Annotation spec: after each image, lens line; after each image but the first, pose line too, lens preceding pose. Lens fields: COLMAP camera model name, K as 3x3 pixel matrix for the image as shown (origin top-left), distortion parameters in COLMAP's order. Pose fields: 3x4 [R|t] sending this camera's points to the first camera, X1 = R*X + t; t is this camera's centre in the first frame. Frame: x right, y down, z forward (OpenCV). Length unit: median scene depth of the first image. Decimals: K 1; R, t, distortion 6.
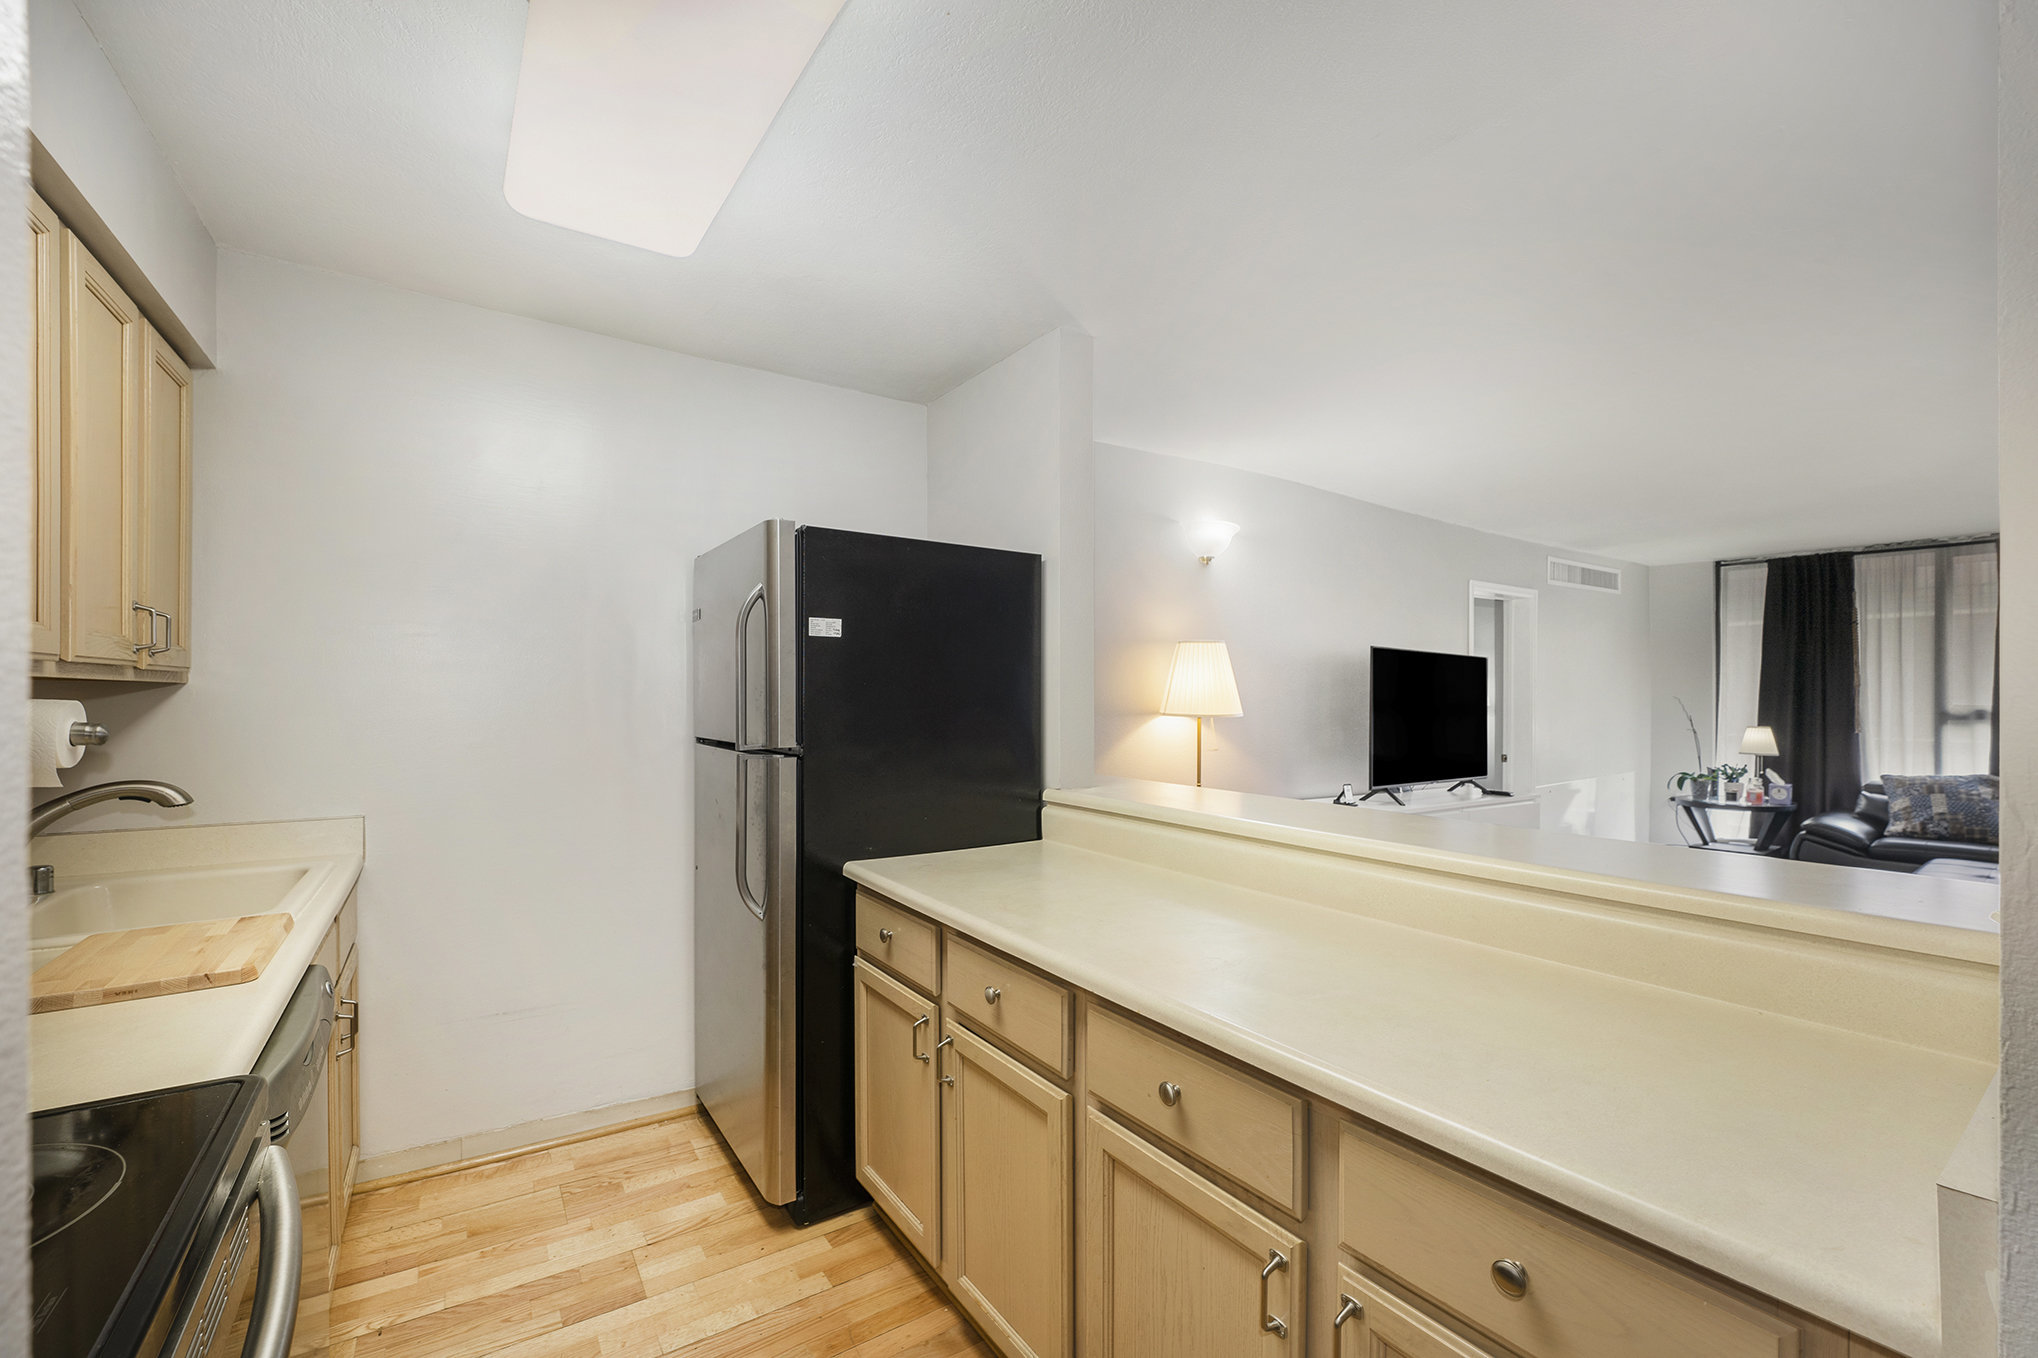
lens RADIAL K [[848.5, 0, 1010.1], [0, 848.5, 694.6], [0, 0, 1]] dist [-0.019135, -0.000037]
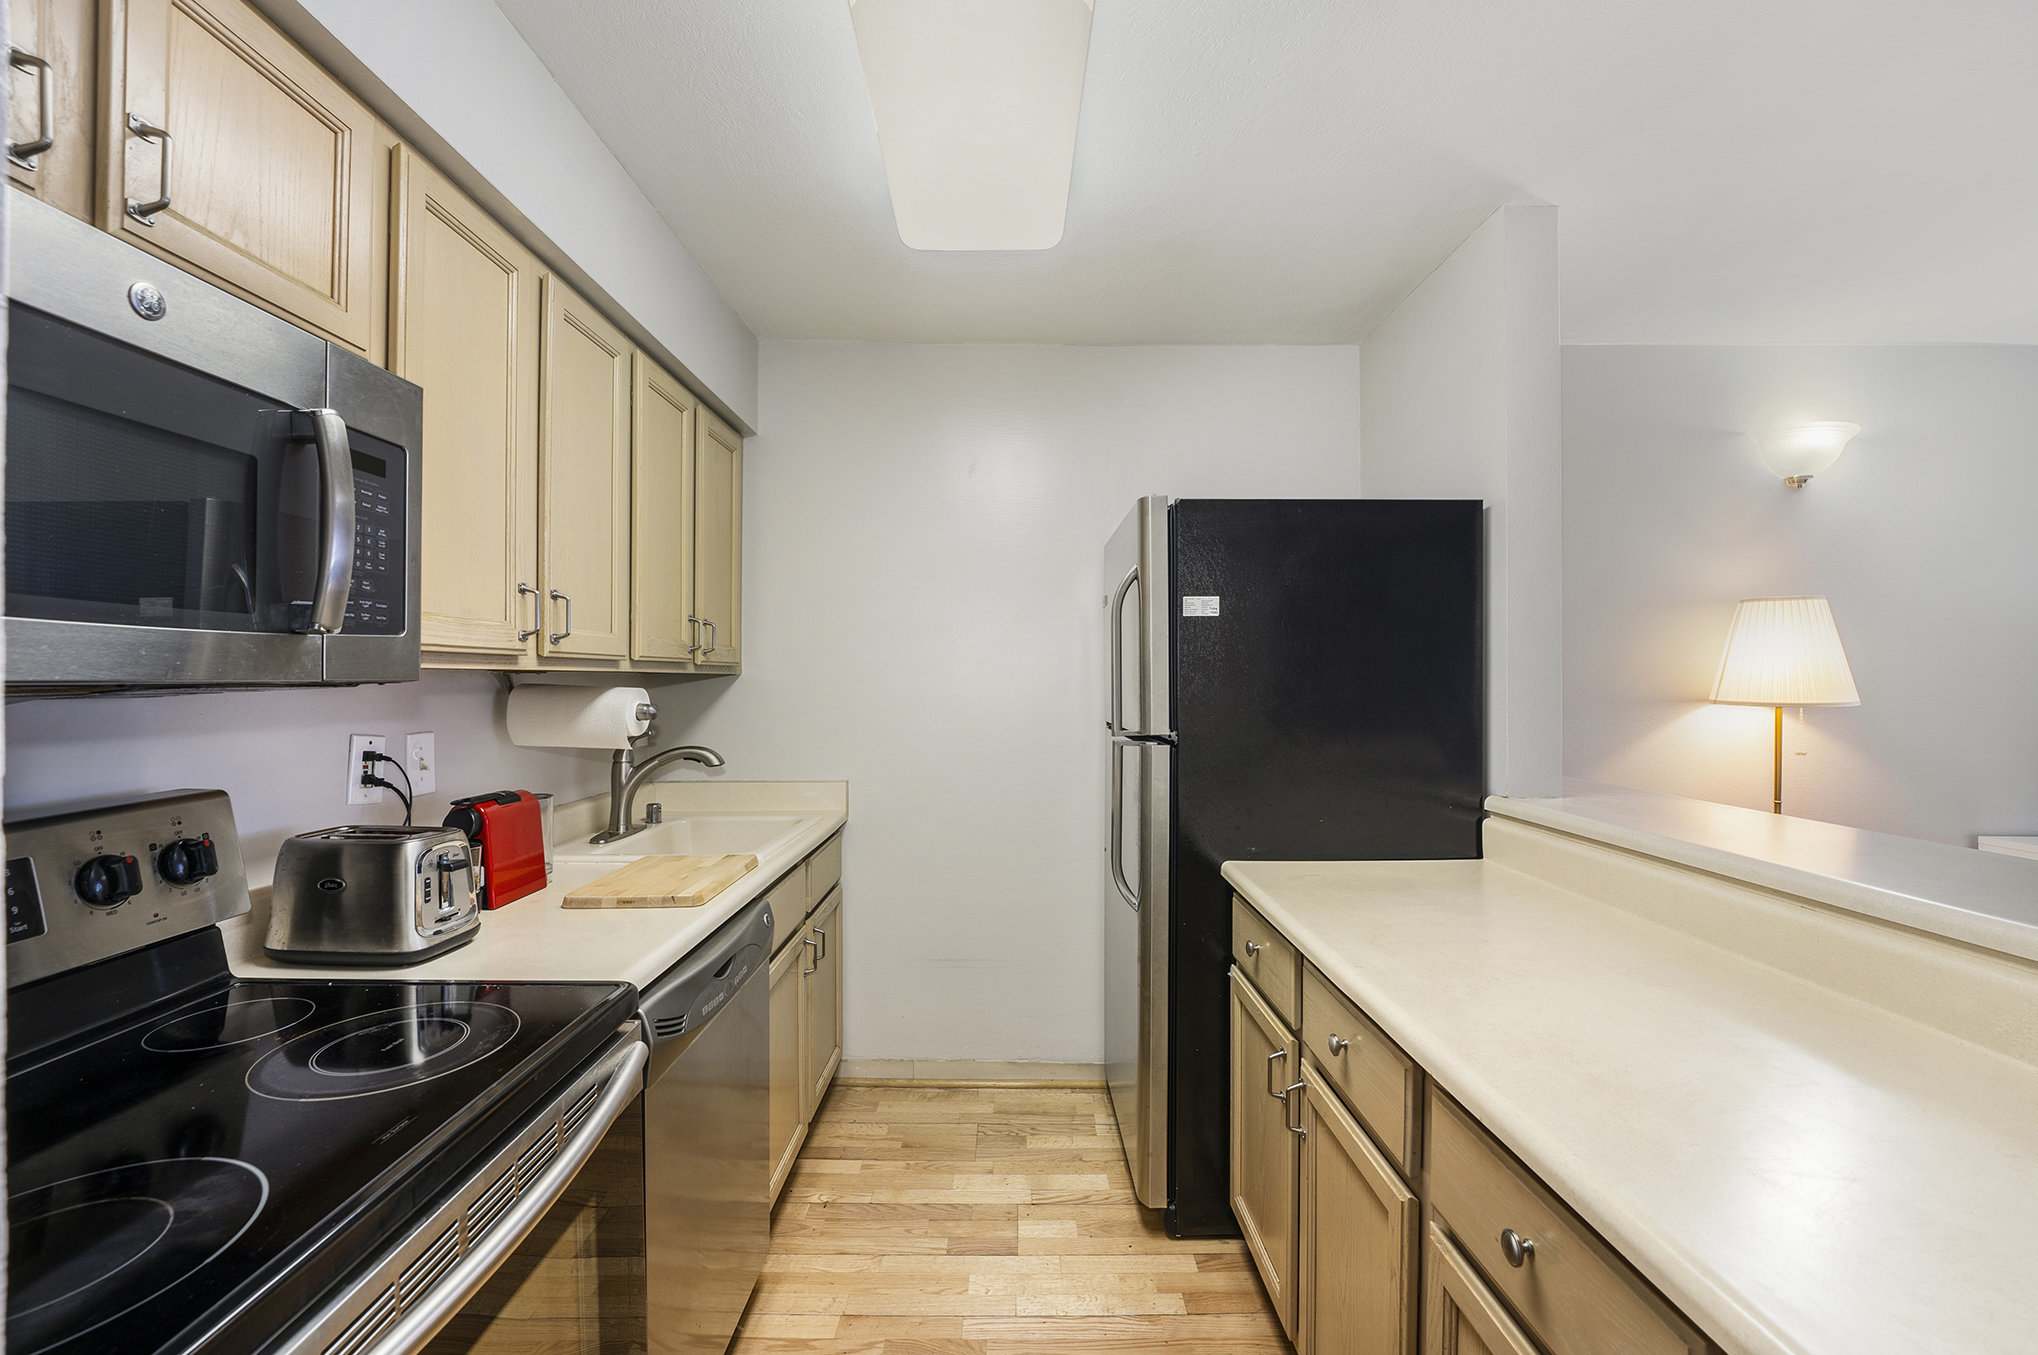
lens RADIAL K [[848.5, 0, 1010.1], [0, 848.5, 693.1], [0, 0, 1]] dist [-0.019135, -0.000037]
pose [[0.829996, 0.001104, -0.557769, 0.128507], [0.008617, 0.999853, 0.014802, 0.000078], [0.557703, -0.017092, 0.829864, 0.114673]]
